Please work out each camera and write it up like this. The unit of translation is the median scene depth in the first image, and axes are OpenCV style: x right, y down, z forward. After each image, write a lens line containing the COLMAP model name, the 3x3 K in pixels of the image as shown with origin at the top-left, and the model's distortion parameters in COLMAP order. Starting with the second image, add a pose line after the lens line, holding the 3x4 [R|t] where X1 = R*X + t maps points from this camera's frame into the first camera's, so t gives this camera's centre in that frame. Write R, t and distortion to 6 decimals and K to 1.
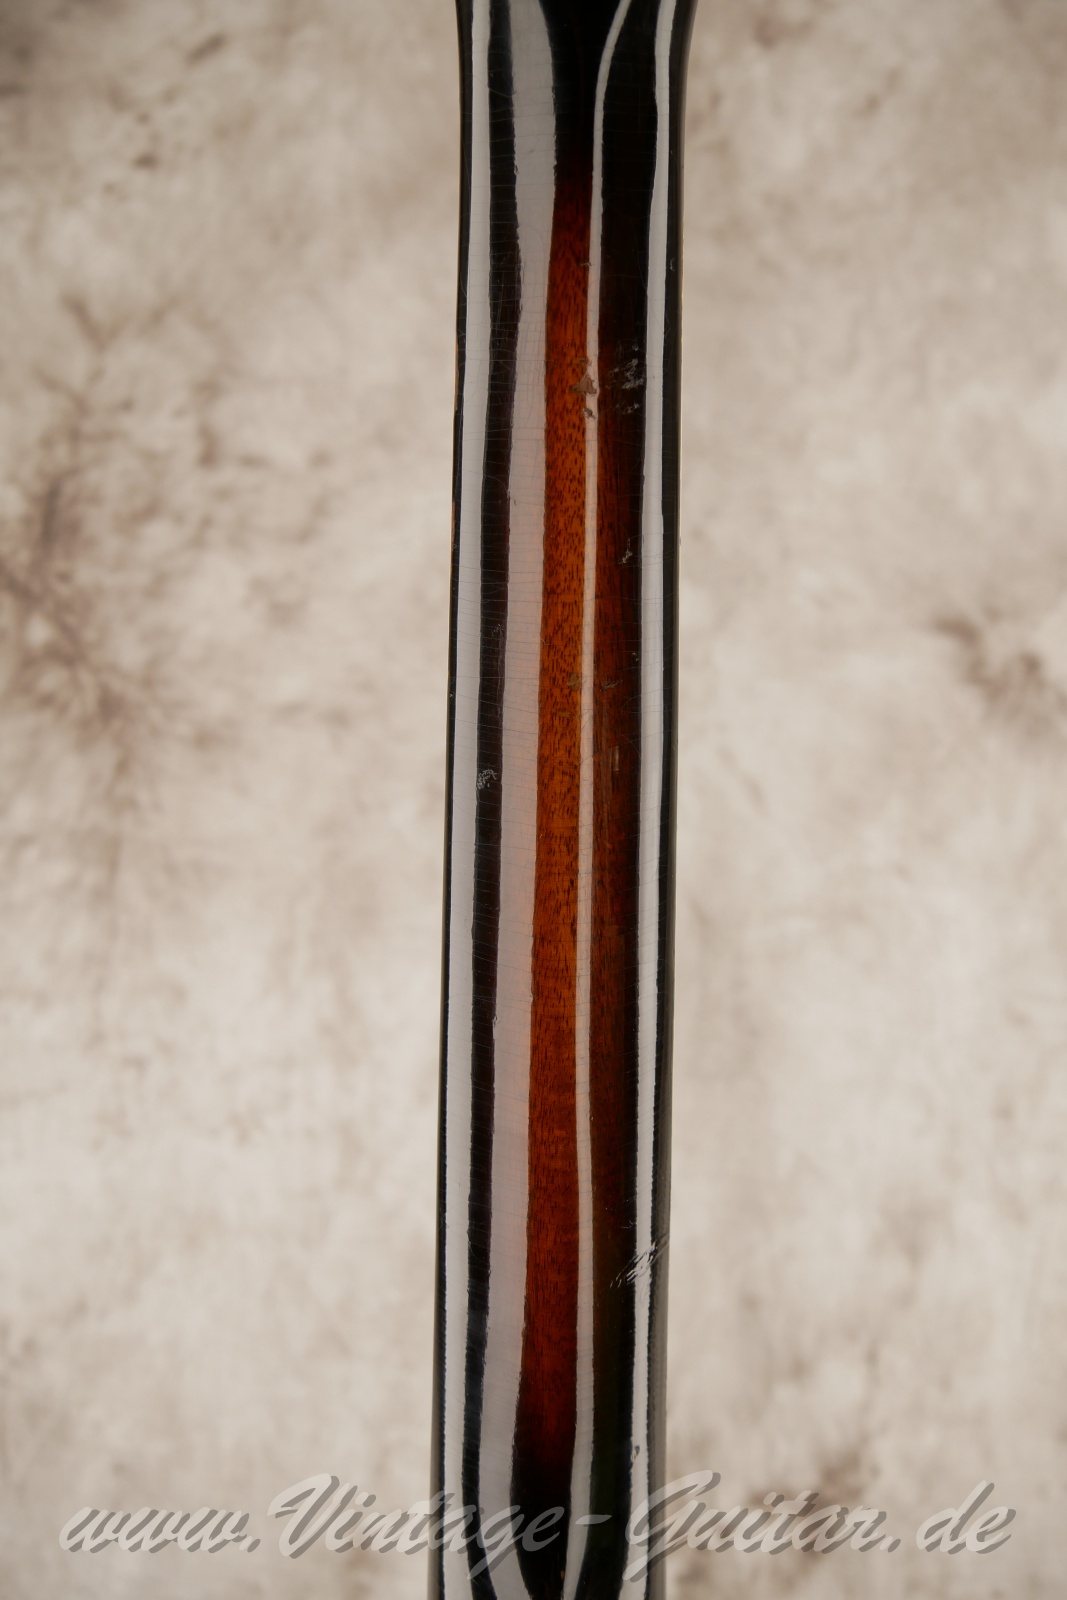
lens RADIAL K [[1384.1, 0, 529.6], [0, 1384.1, 792.2], [0, 0, 1]] dist [-0.073557, 0.041316]
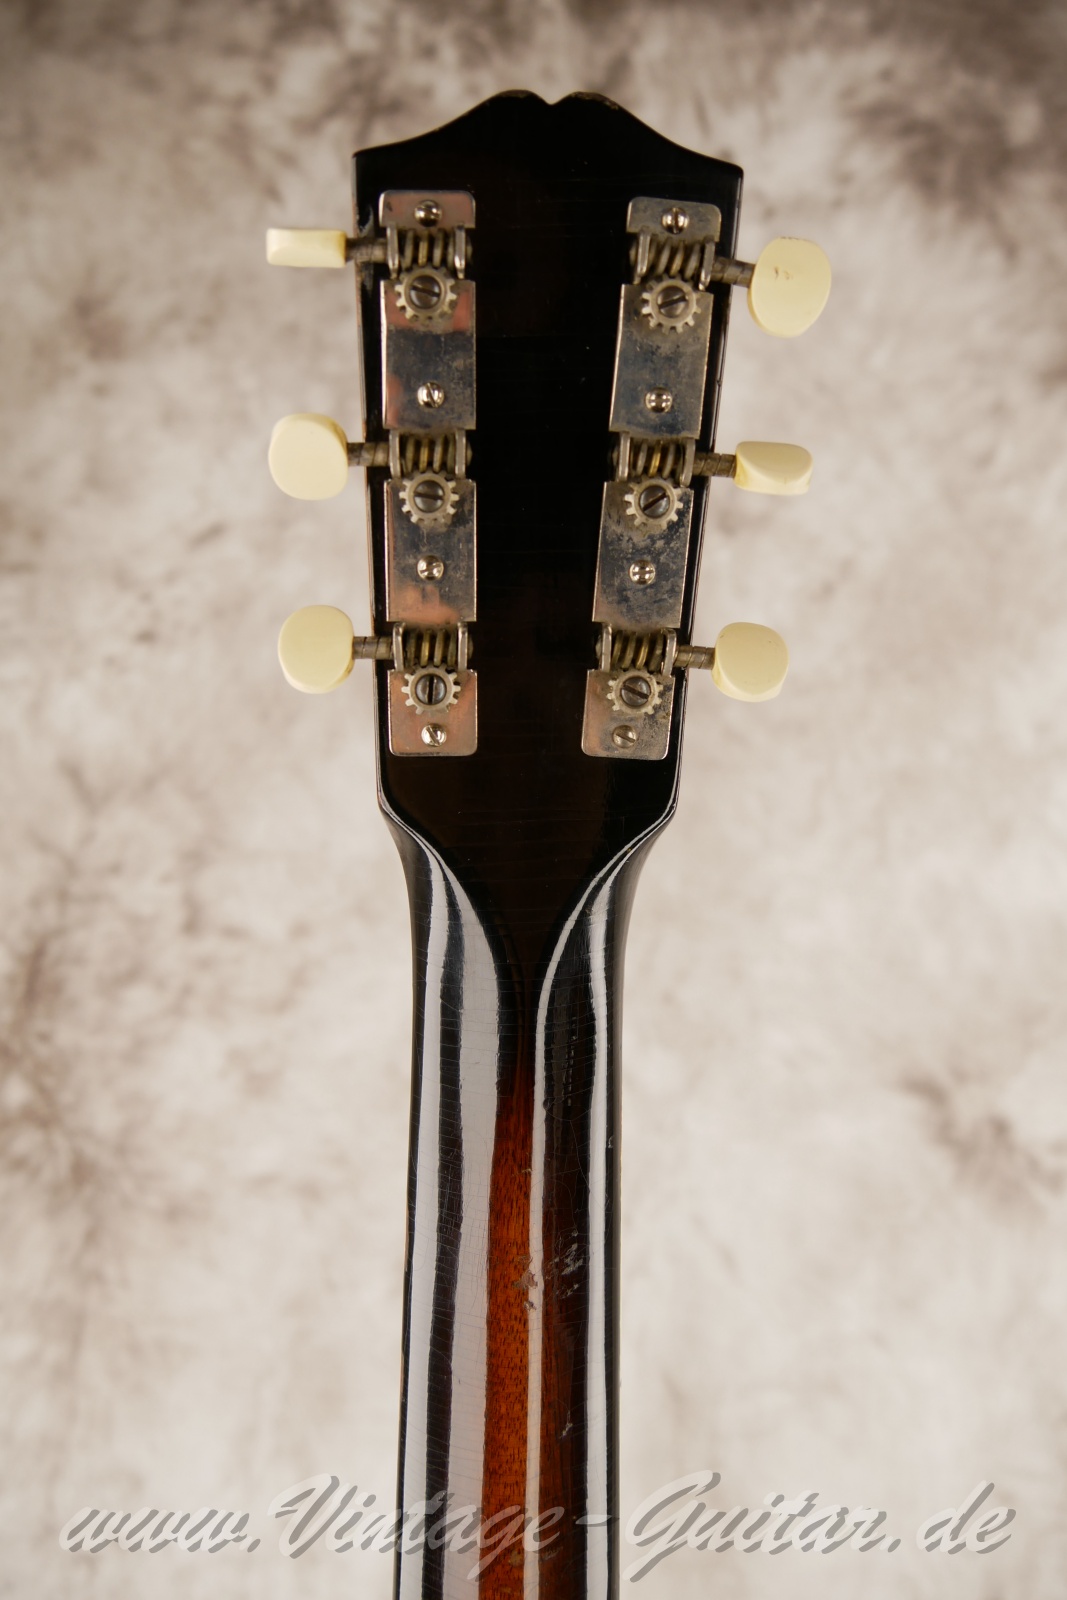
lens RADIAL K [[1384.1, 0, 530.0], [0, 1384.1, 787.2], [0, 0, 1]] dist [-0.073557, 0.041316]
pose [[0.999931, 0.007831, 0.008811, 0.009523], [-0.005937, 0.980277, -0.197541, -0.141713], [-0.010185, 0.197475, 0.980255, -0.034010]]
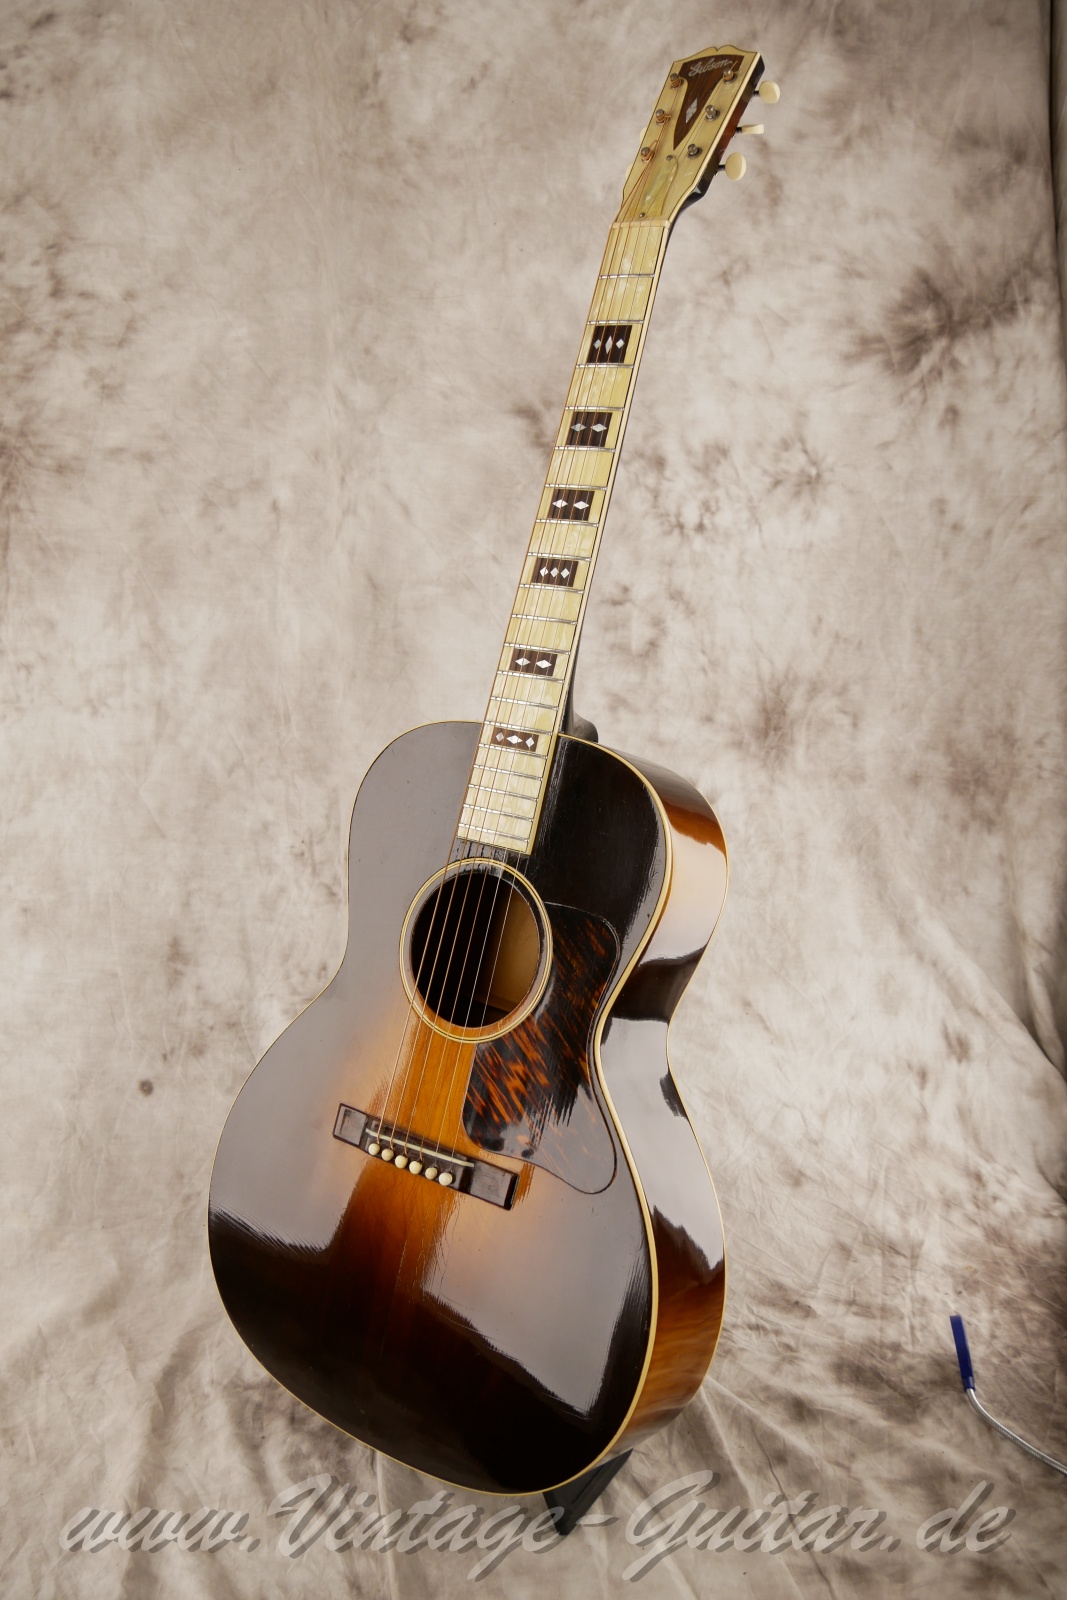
lens RADIAL K [[1384.1, 0, 549.4], [0, 1384.1, 799.9], [0, 0, 1]] dist [-0.073557, 0.041316]
pose [[0.981068, -0.028559, 0.191545, 0.007049], [0.012998, 0.996547, 0.082011, 0.218837], [-0.193226, -0.077969, 0.978051, -0.691689]]
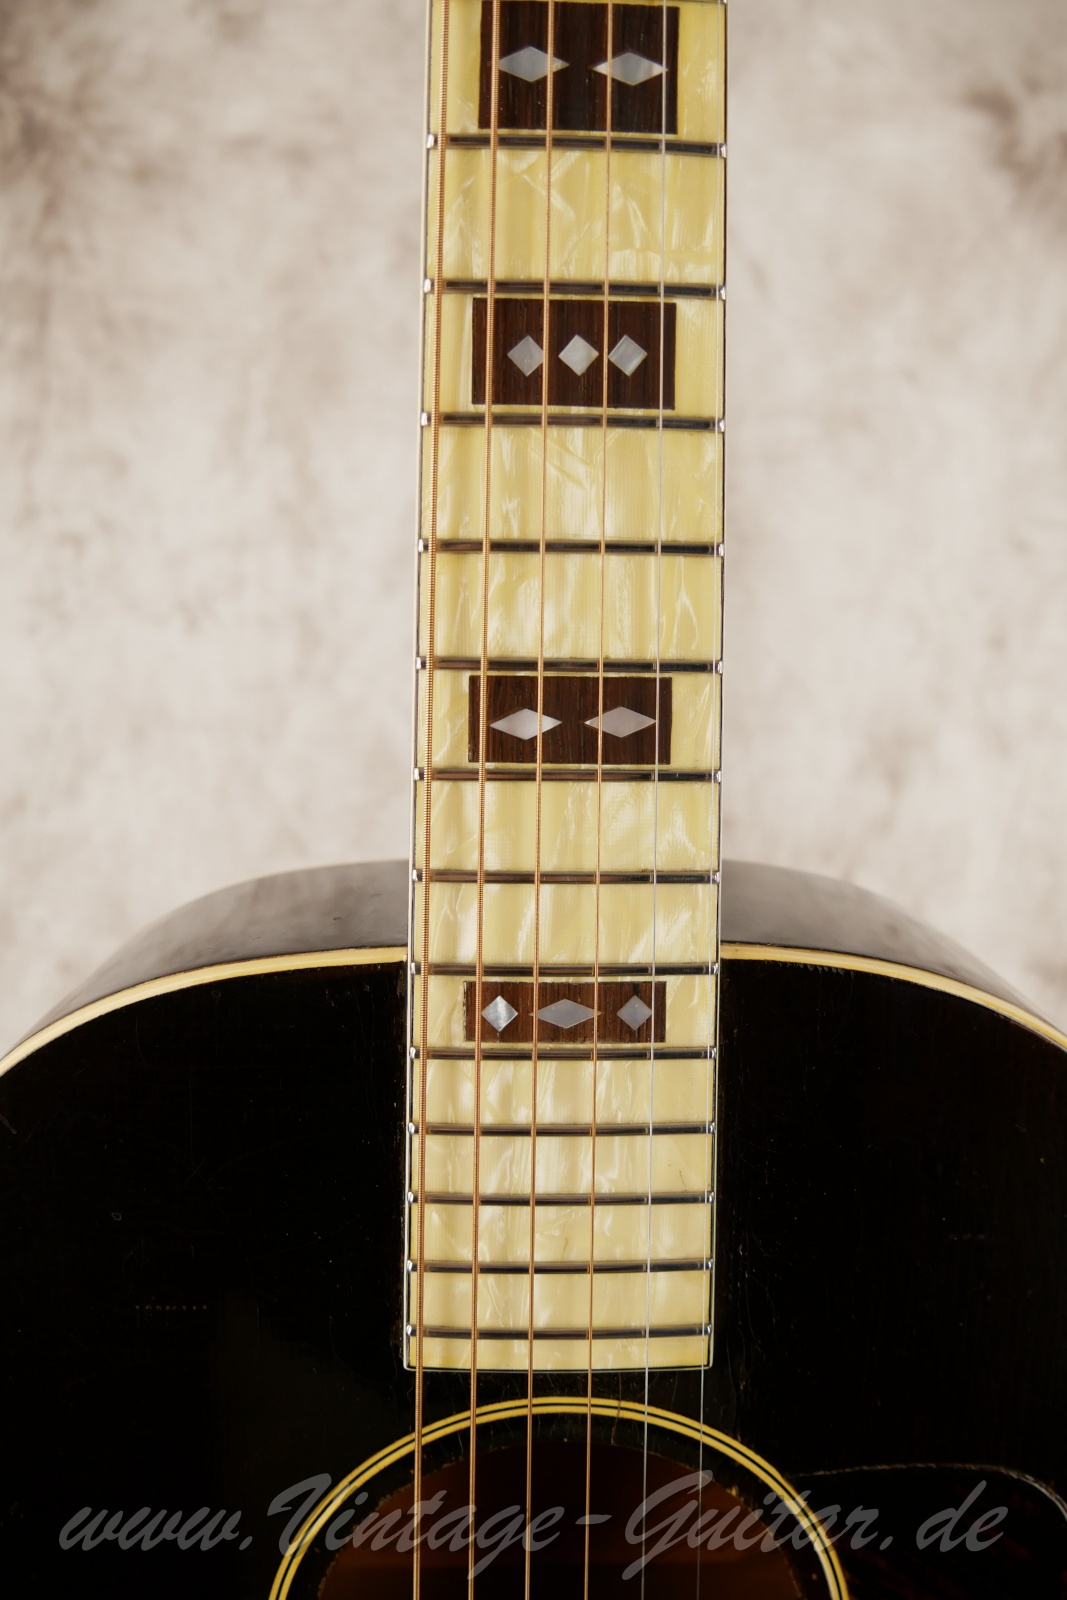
lens RADIAL K [[1384.1, 0, 533.5], [0, 1384.1, 808.2], [0, 0, 1]] dist [-0.073557, 0.041316]
pose [[0.998438, 0.022337, 0.051221, -0.023301], [-0.032275, 0.978793, 0.202294, 0.169591], [-0.045616, -0.203631, 0.977984, 0.057856]]
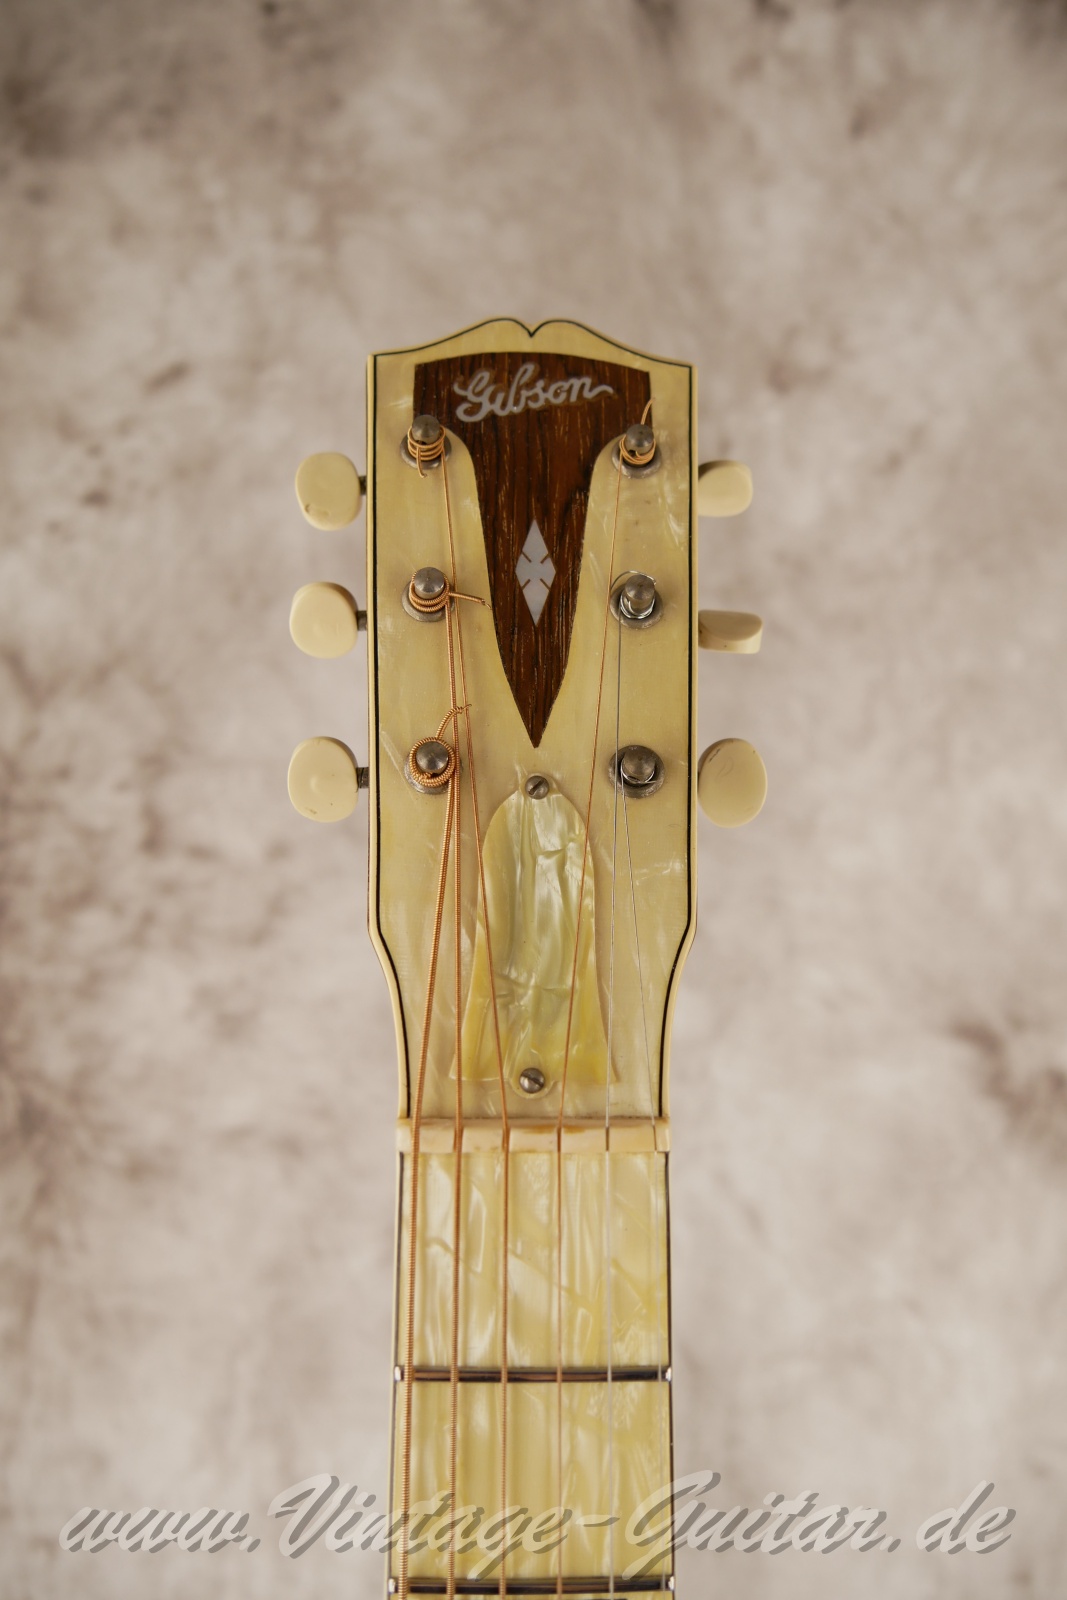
lens RADIAL K [[1384.1, 0, 530.7], [0, 1384.1, 810.3], [0, 0, 1]] dist [-0.073557, 0.041316]
pose [[0.999133, 0.026136, 0.032404, -0.018291], [-0.024022, 0.997661, -0.063988, -0.211353], [-0.034001, 0.063154, 0.997424, 0.098664]]
